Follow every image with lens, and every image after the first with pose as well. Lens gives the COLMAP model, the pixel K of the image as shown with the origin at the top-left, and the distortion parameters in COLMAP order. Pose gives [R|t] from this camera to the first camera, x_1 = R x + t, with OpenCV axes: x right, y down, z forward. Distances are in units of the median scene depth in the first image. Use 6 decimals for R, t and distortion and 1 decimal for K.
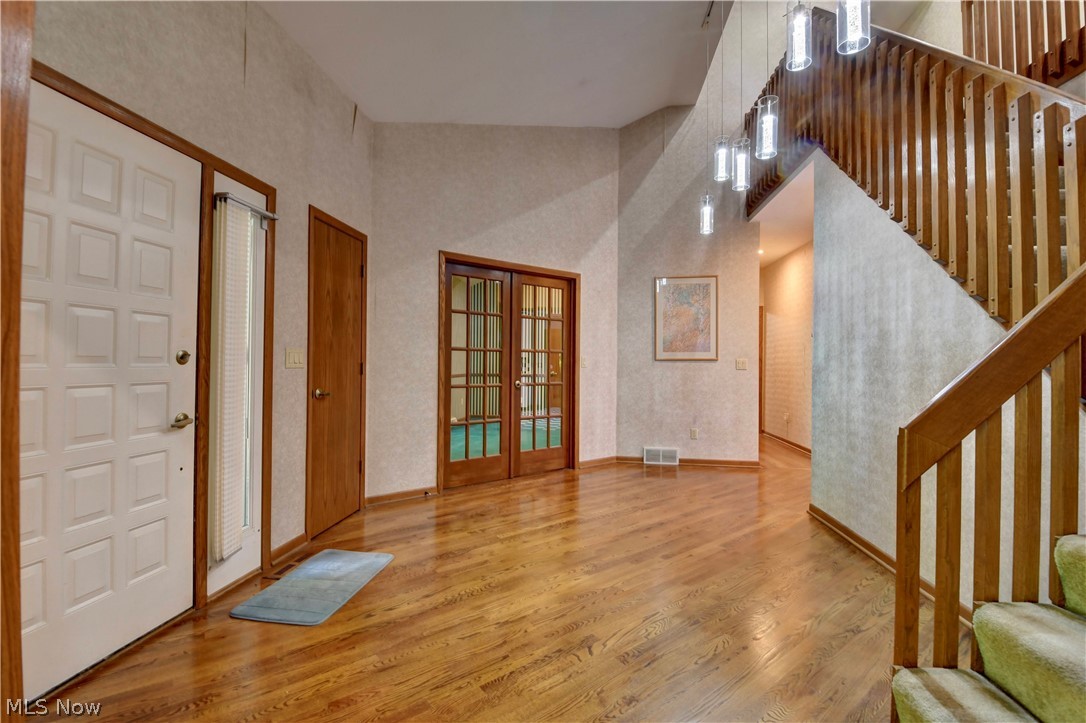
lens RADIAL K [[476.4, 0, 542.6], [0, 476.4, 359.8], [0, 0, 1]] dist [-0.011771, -0.006505]
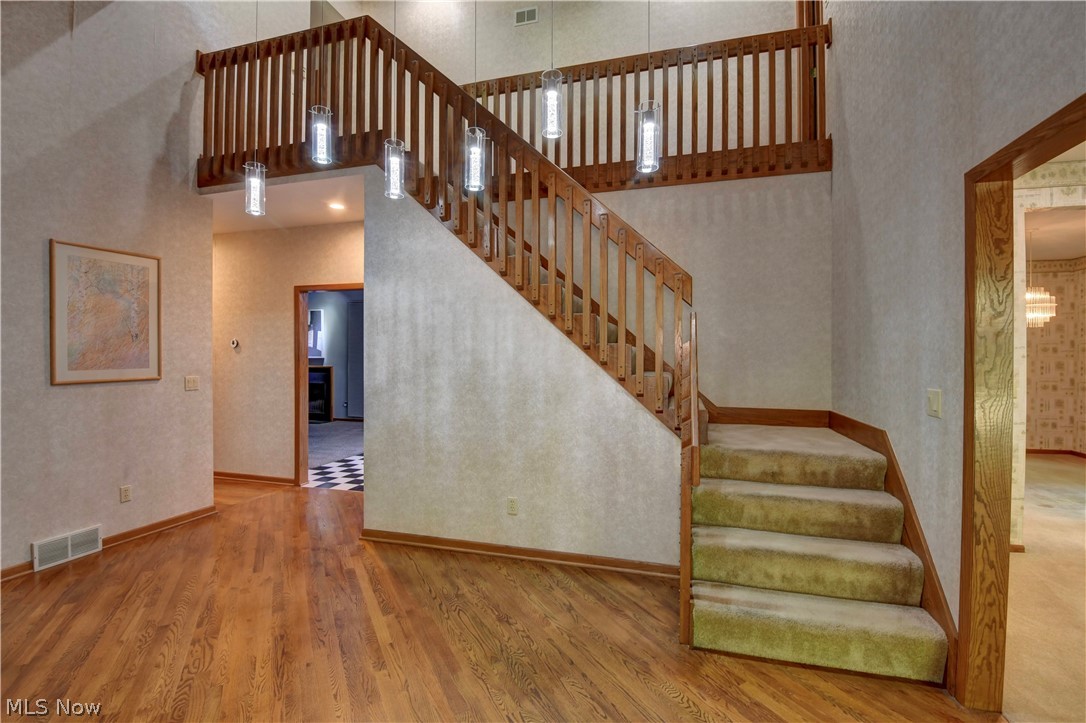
lens RADIAL K [[476.4, 0, 552.1], [0, 476.4, 356.0], [0, 0, 1]] dist [-0.011771, -0.006505]
pose [[0.156340, -0.008174, 0.987669, -0.308049], [-0.006078, 0.999939, 0.009238, -0.059199], [-0.987685, -0.007448, 0.156281, 0.440469]]
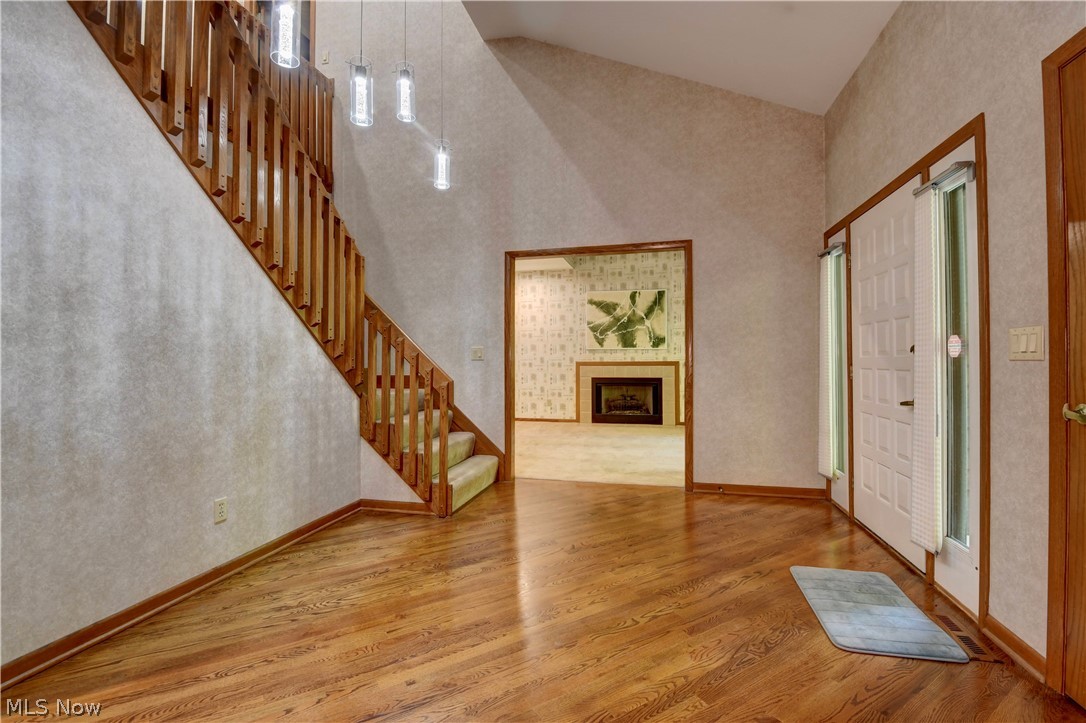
lens RADIAL K [[476.4, 0, 544.8], [0, 476.4, 358.9], [0, 0, 1]] dist [-0.011771, -0.006505]
pose [[-0.994176, -0.008136, 0.107458, 0.017718], [-0.009039, 0.999928, -0.007916, 0.016183], [-0.107386, -0.008841, -0.994178, 1.195749]]
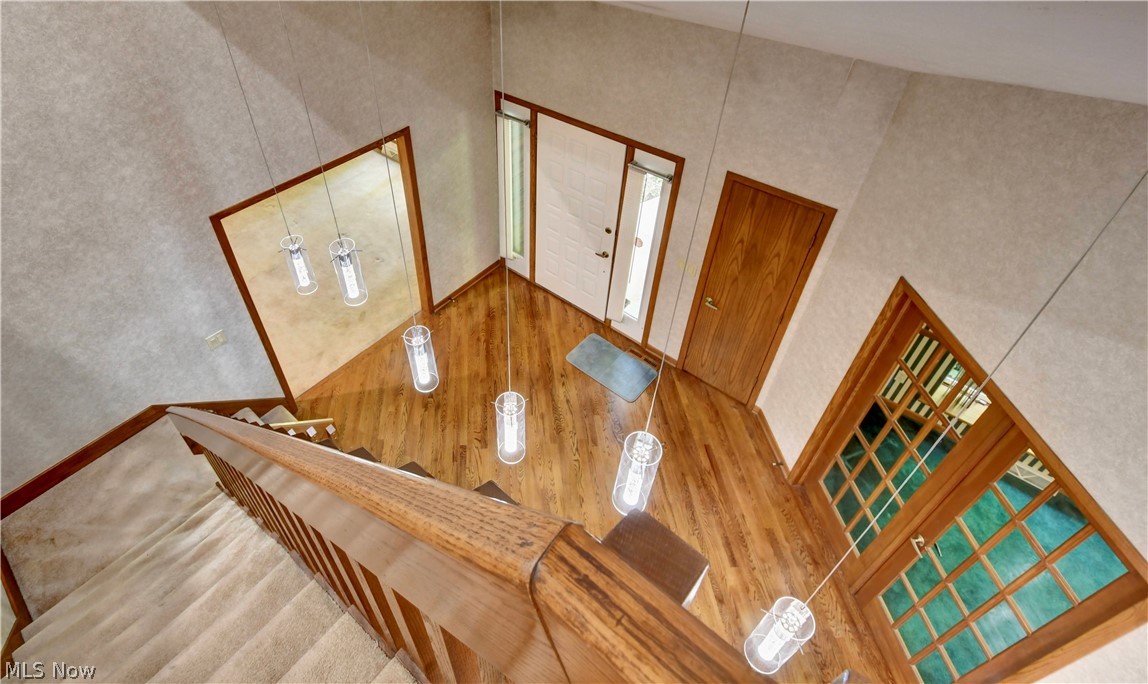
lens RADIAL K [[566.2, 0, 514.6], [0, 566.2, 247.2], [0, 0, 1]] dist [-0.002655, -0.000216]
pose [[-0.563249, 0.510883, -0.649422, 0.575612], [0.006069, 0.788489, 0.615019, -0.766719], [0.826265, 0.342467, -0.447217, 0.940340]]
